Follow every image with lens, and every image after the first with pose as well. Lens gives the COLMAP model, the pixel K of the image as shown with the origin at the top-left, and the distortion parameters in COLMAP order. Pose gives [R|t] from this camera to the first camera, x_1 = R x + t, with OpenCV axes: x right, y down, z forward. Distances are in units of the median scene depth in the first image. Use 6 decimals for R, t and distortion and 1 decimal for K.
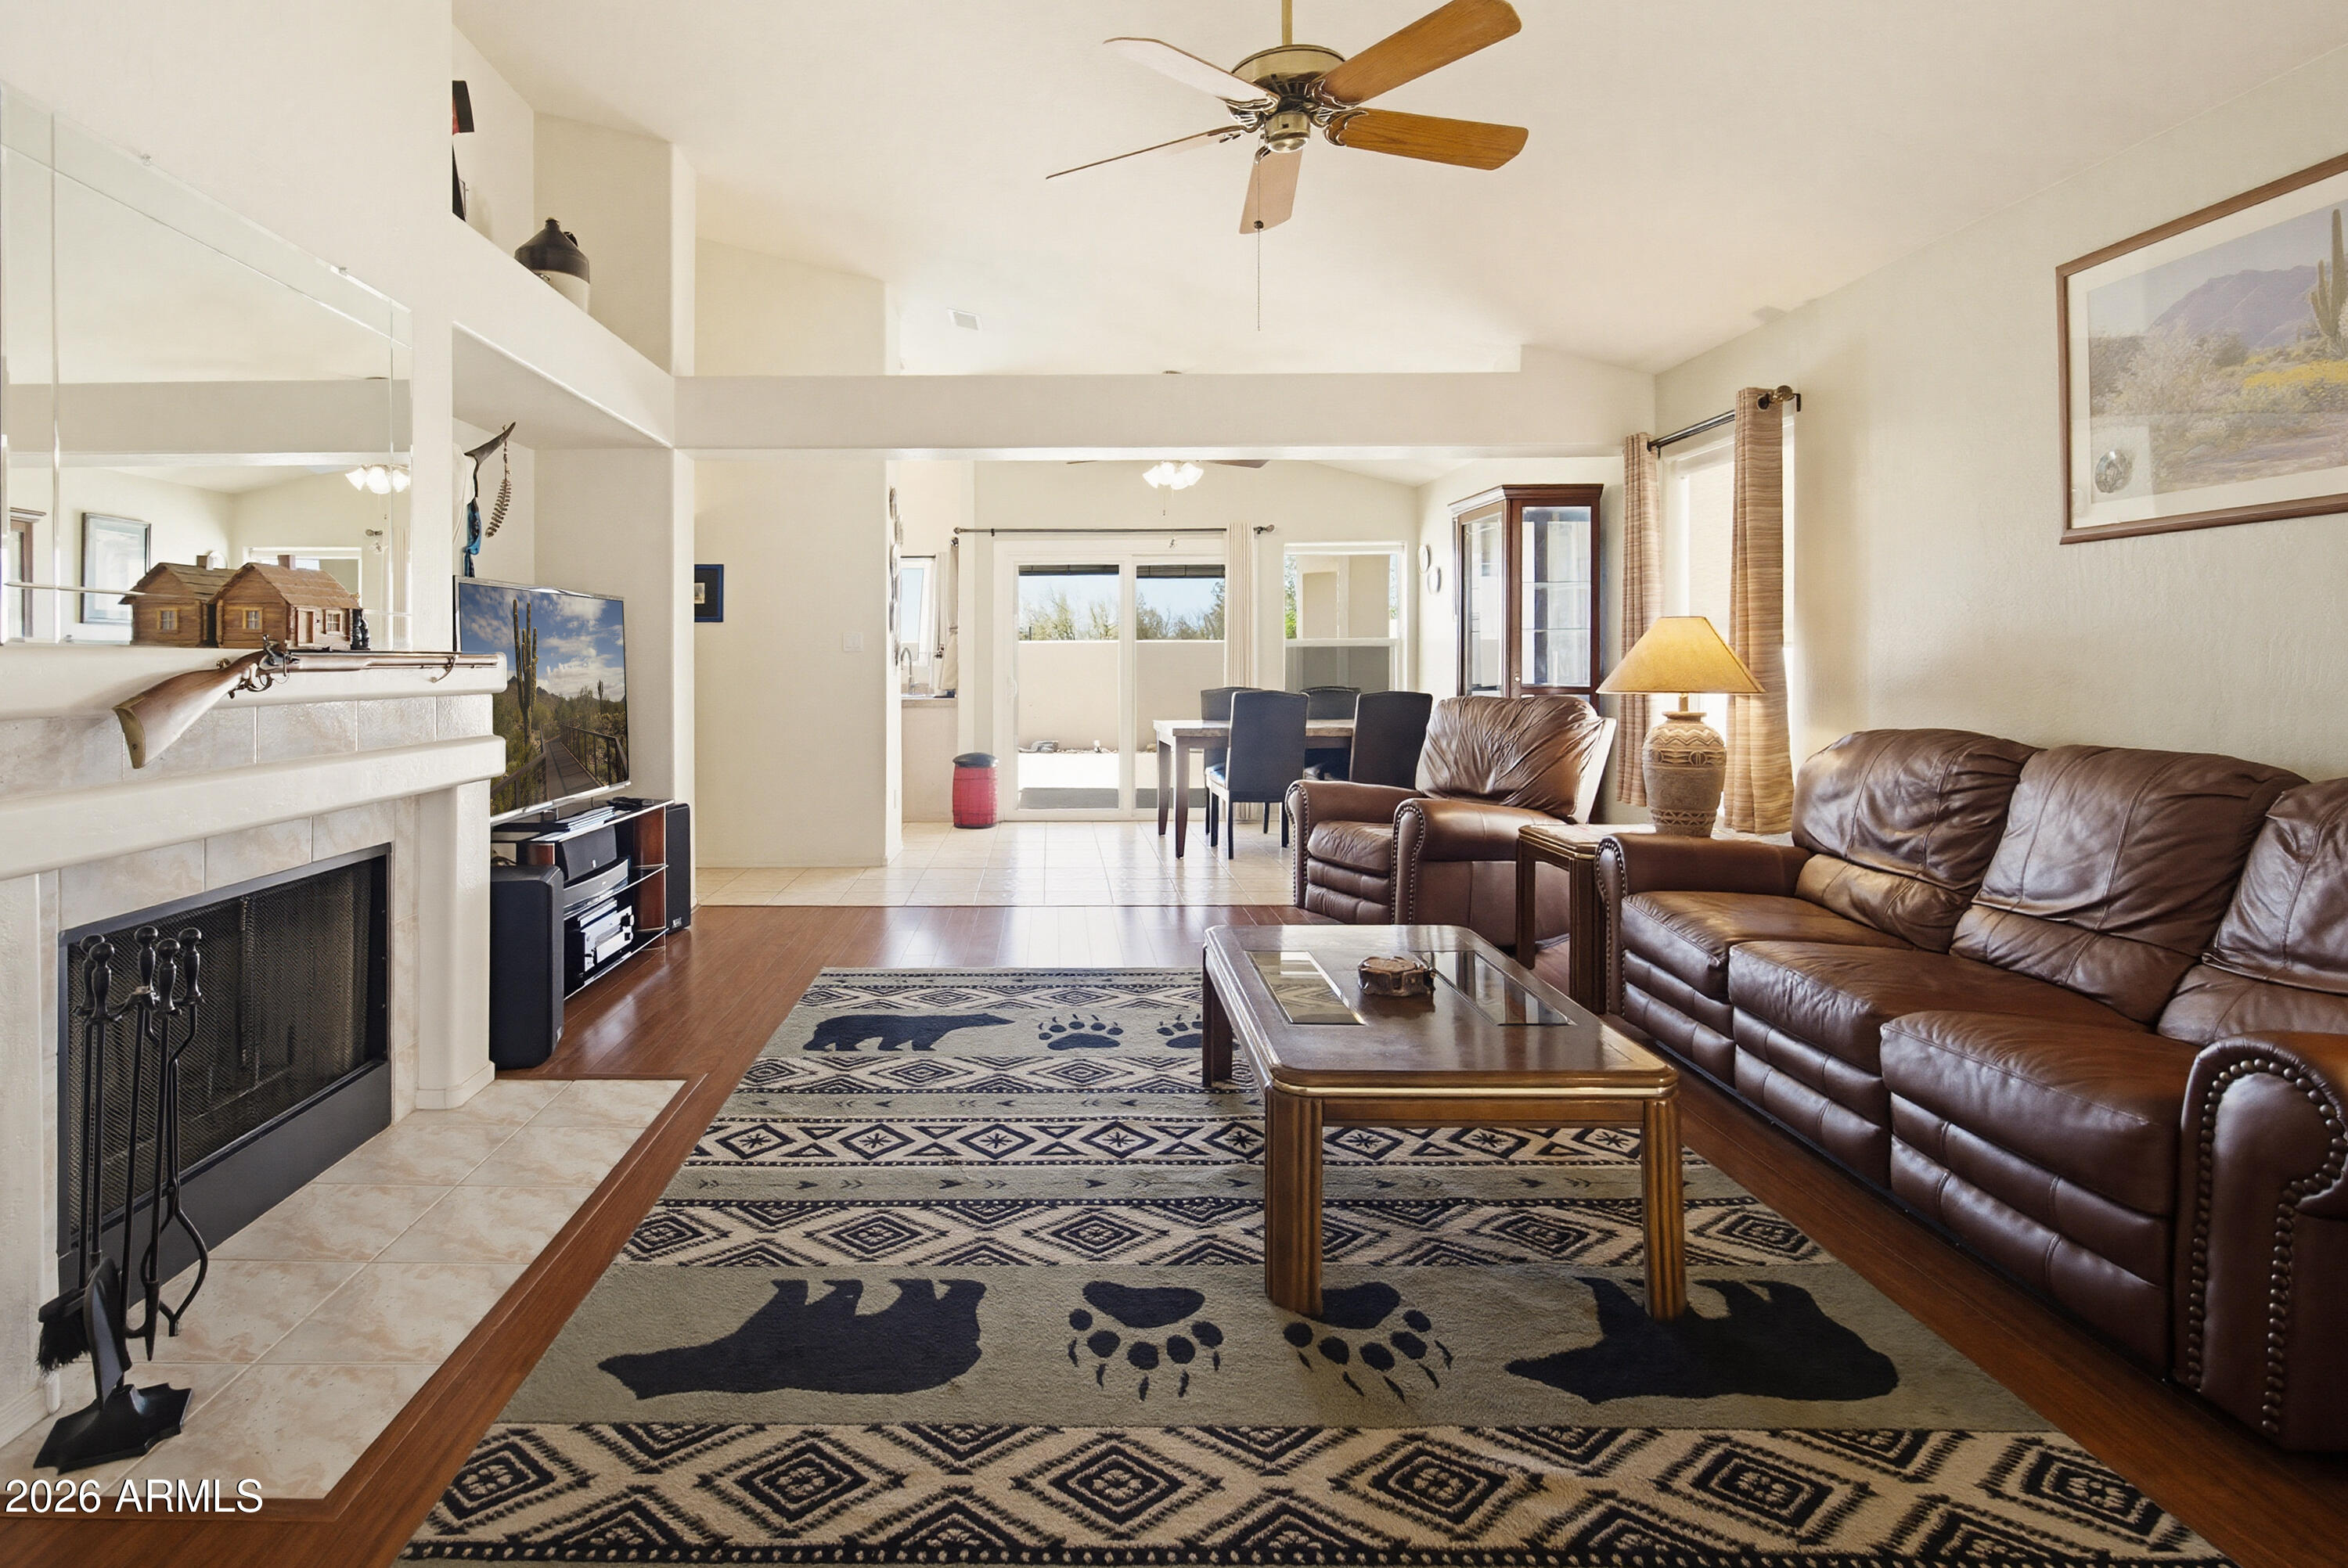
lens RADIAL K [[1168.0, 0, 1036.7], [0, 1168.0, 670.7], [0, 0, 1]] dist [0.001320, -0.000059]
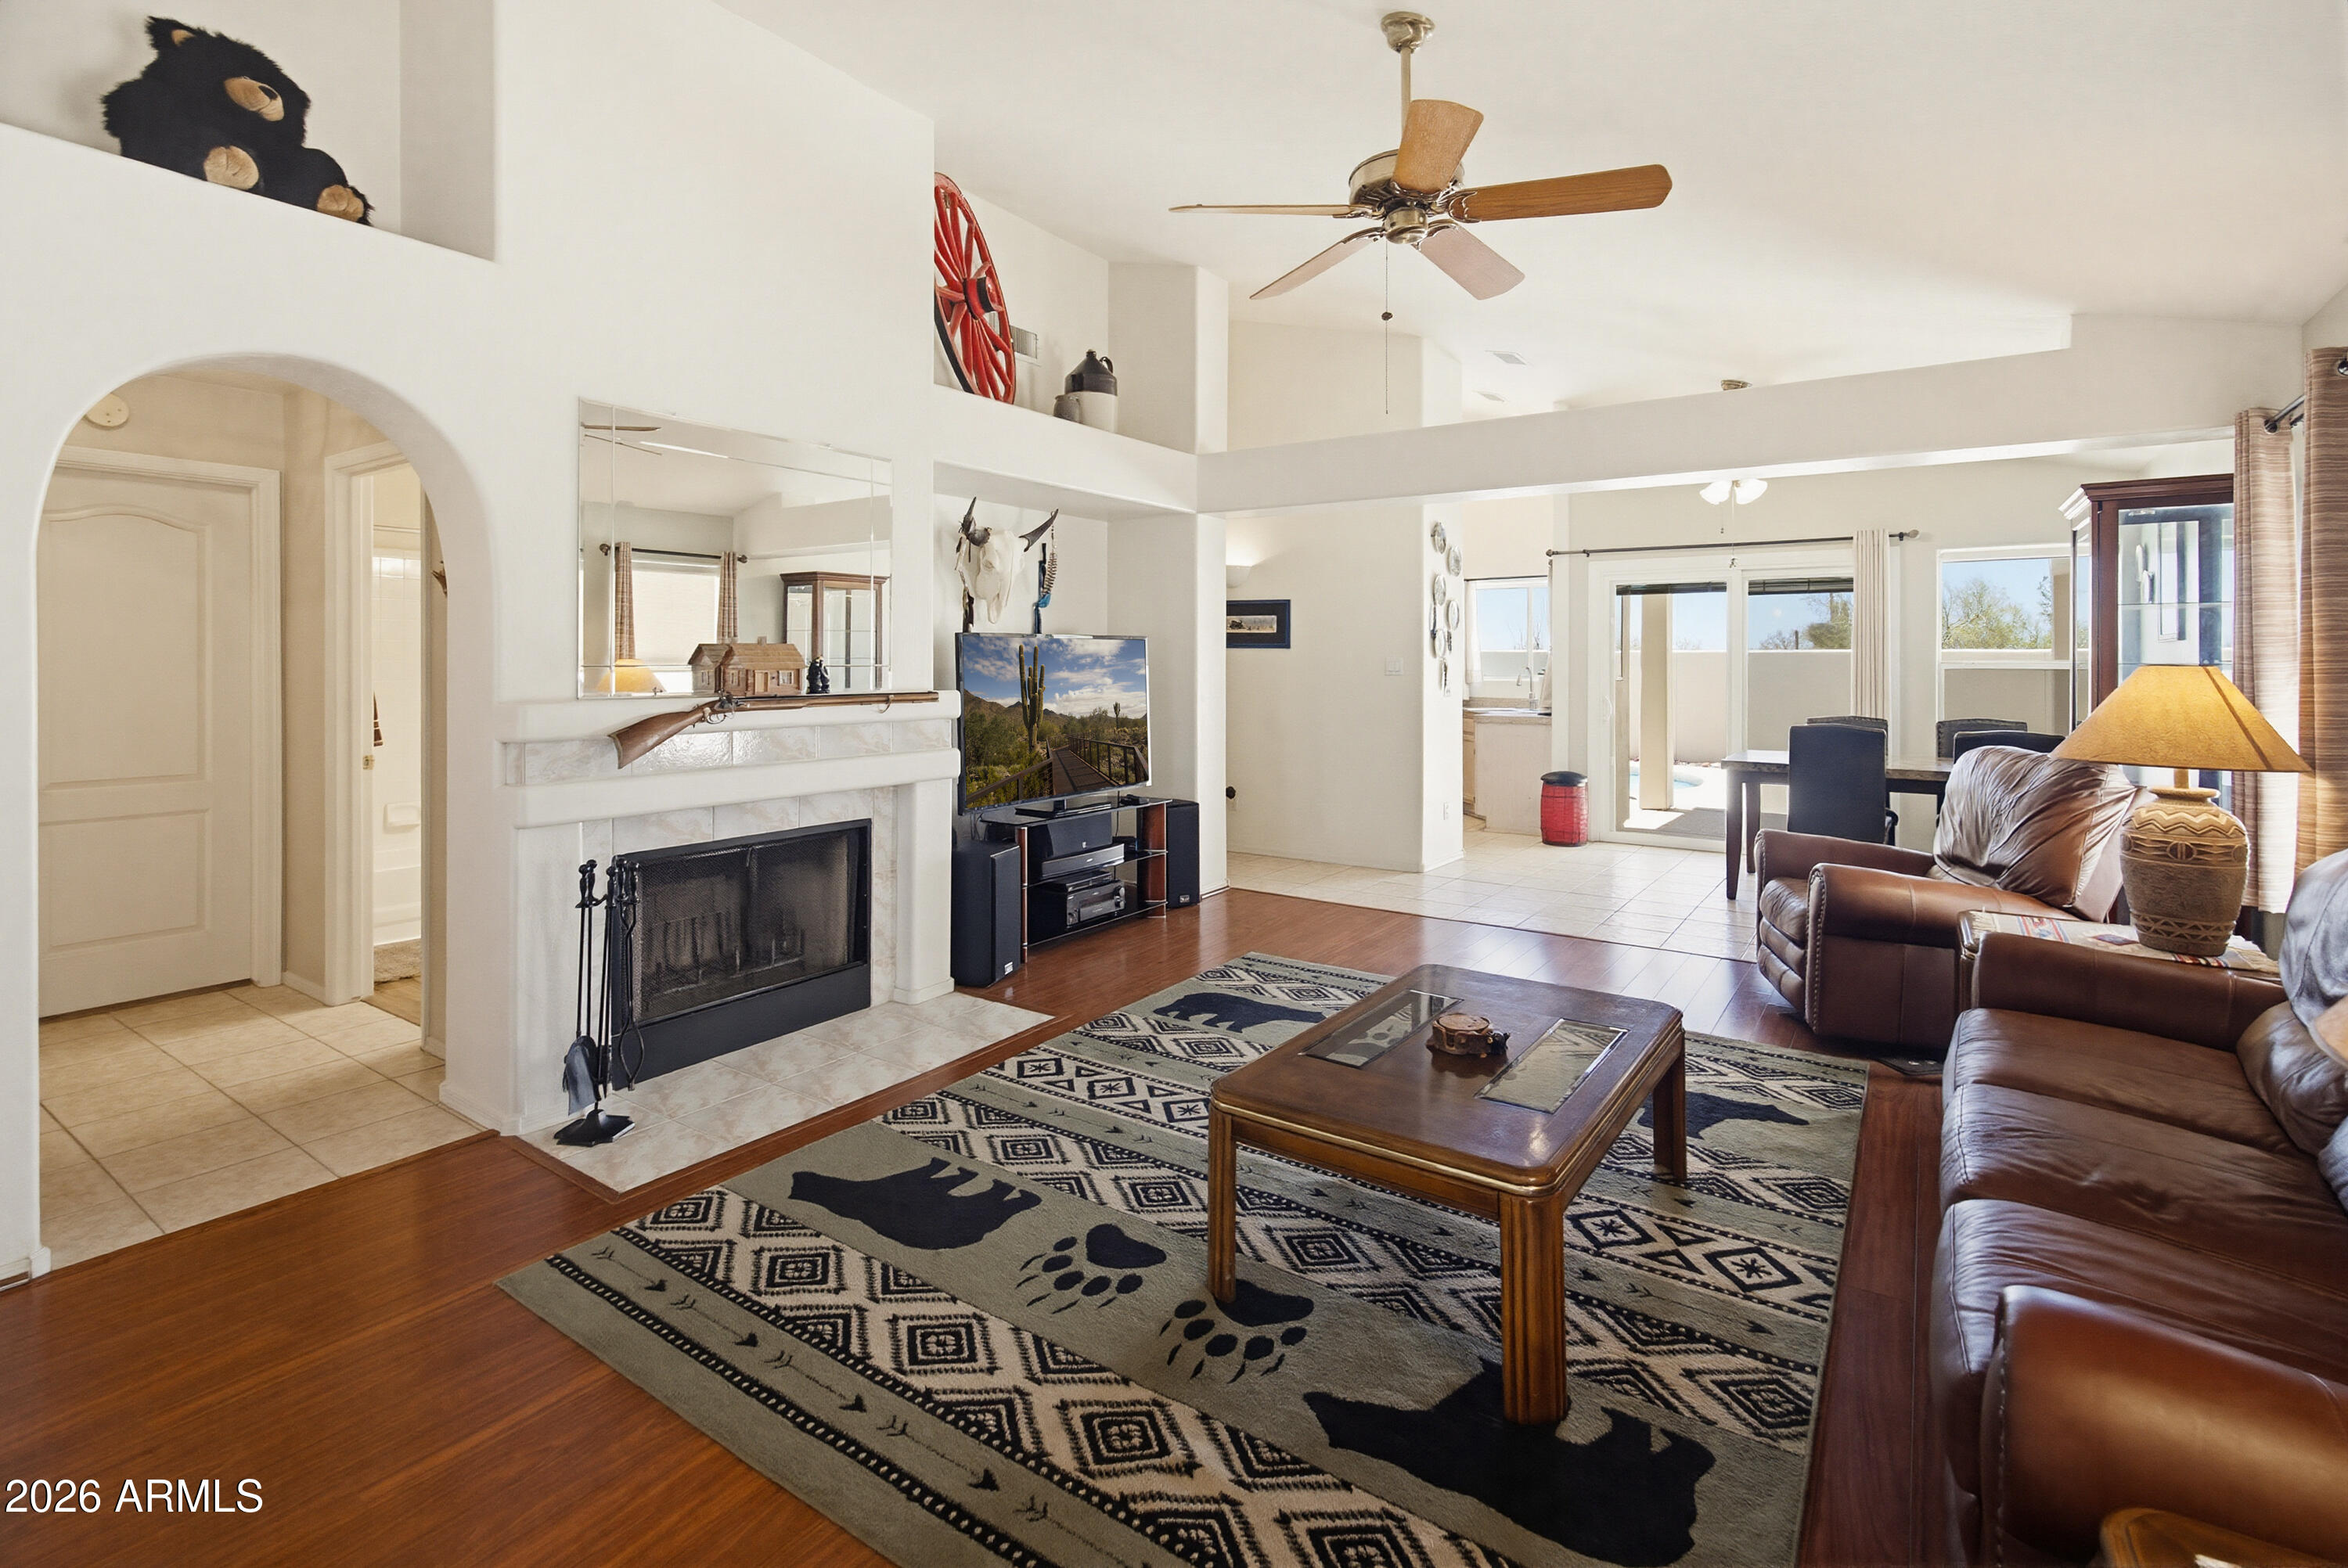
lens RADIAL K [[1098.9, 0, 1173.0], [0, 1098.9, 658.3], [0, 0, 1]] dist [-0.000044, -0.000140]
pose [[0.829132, 0.004828, -0.559032, 0.504392], [-0.009865, 0.999933, -0.005995, -0.047931], [0.558966, 0.010485, 0.829124, 0.042271]]
